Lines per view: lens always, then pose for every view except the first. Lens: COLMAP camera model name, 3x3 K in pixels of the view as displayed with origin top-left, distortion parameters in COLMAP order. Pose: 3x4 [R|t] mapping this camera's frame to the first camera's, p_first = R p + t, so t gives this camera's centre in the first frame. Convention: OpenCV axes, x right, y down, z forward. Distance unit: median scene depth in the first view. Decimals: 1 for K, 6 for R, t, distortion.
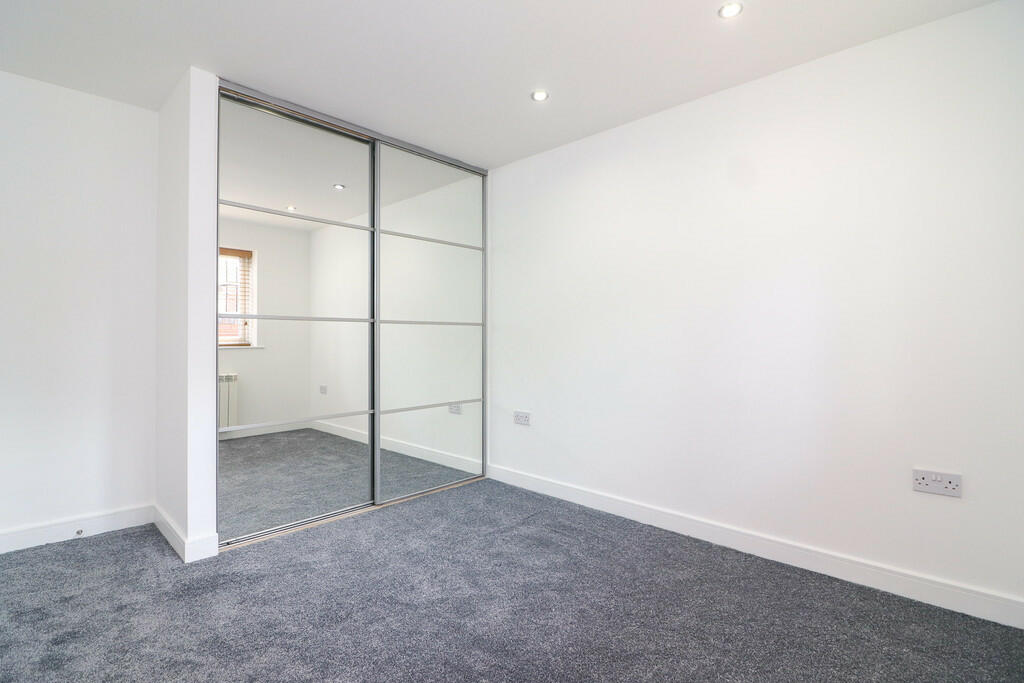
lens RADIAL K [[481.7, 0, 513.5], [0, 481.7, 335.4], [0, 0, 1]] dist [-0.003355, -0.000963]
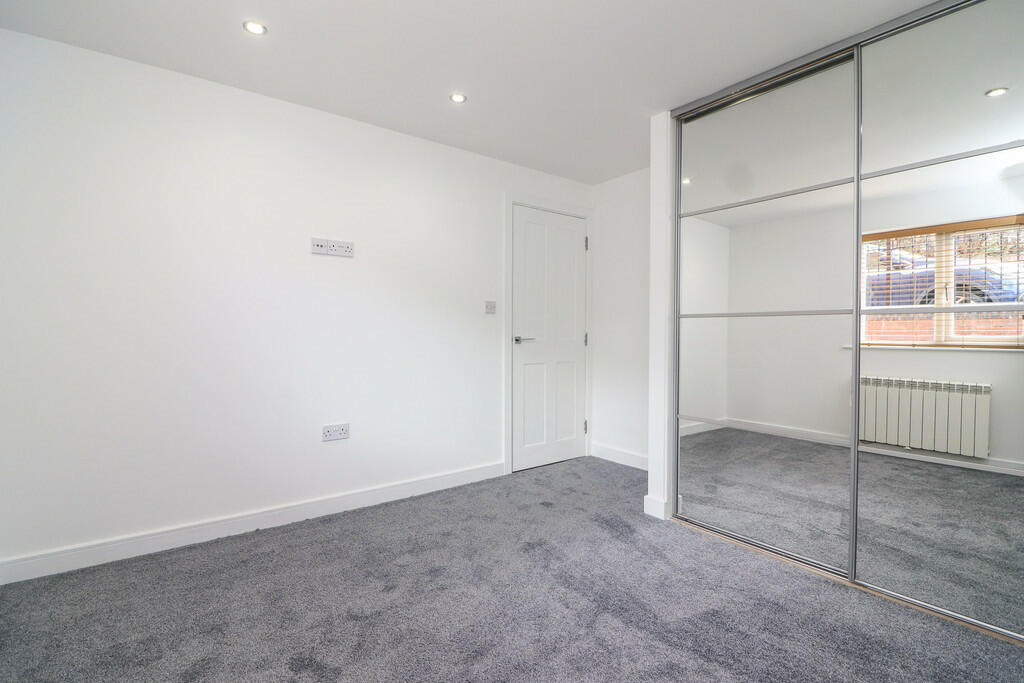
lens RADIAL K [[481.7, 0, 513.5], [0, 481.7, 335.4], [0, 0, 1]] dist [-0.003355, -0.000963]
pose [[-0.145587, 0.000448, -0.989345, 0.622868], [0.001360, 0.999999, 0.000253, 0.003415], [0.989344, -0.001309, -0.145588, 0.831906]]
